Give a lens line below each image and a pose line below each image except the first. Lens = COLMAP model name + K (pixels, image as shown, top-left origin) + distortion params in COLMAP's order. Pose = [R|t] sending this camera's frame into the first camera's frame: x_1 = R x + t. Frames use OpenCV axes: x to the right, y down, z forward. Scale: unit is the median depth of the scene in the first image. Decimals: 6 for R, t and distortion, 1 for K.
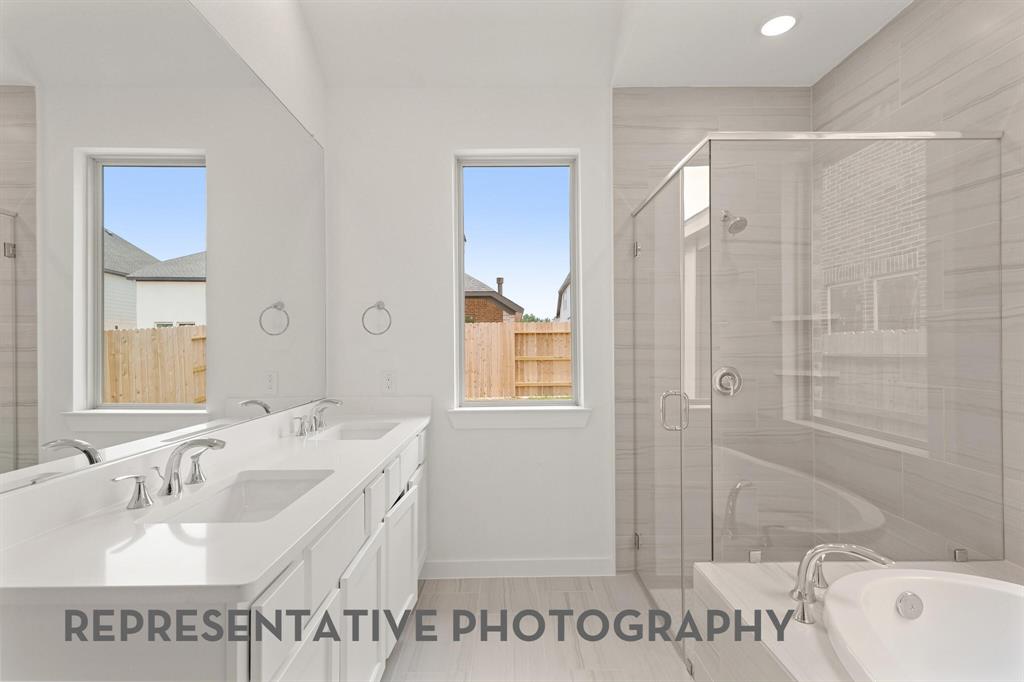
lens RADIAL K [[469.8, 0, 506.0], [0, 469.8, 342.8], [0, 0, 1]] dist [-0.027627, 0.000154]
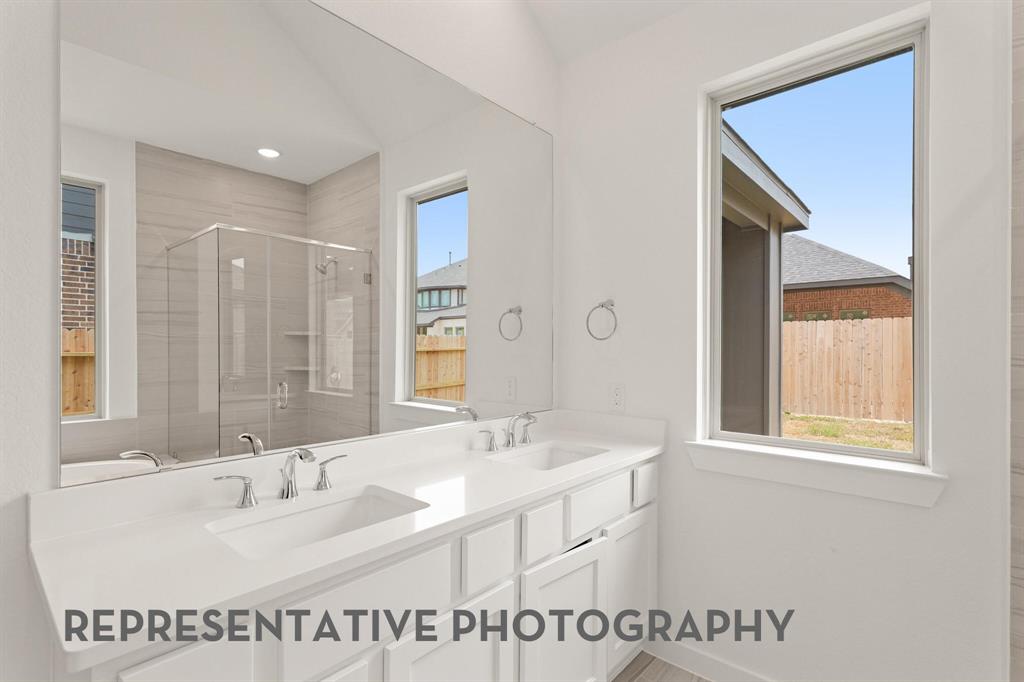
lens RADIAL K [[475.4, 0, 509.1], [0, 475.4, 343.9], [0, 0, 1]] dist [-0.000173, 0.000248]
pose [[0.740936, -0.000985, -0.671575, 0.178011], [0.000092, 0.999999, -0.001366, -0.009383], [0.671576, 0.000951, 0.740935, 0.259671]]
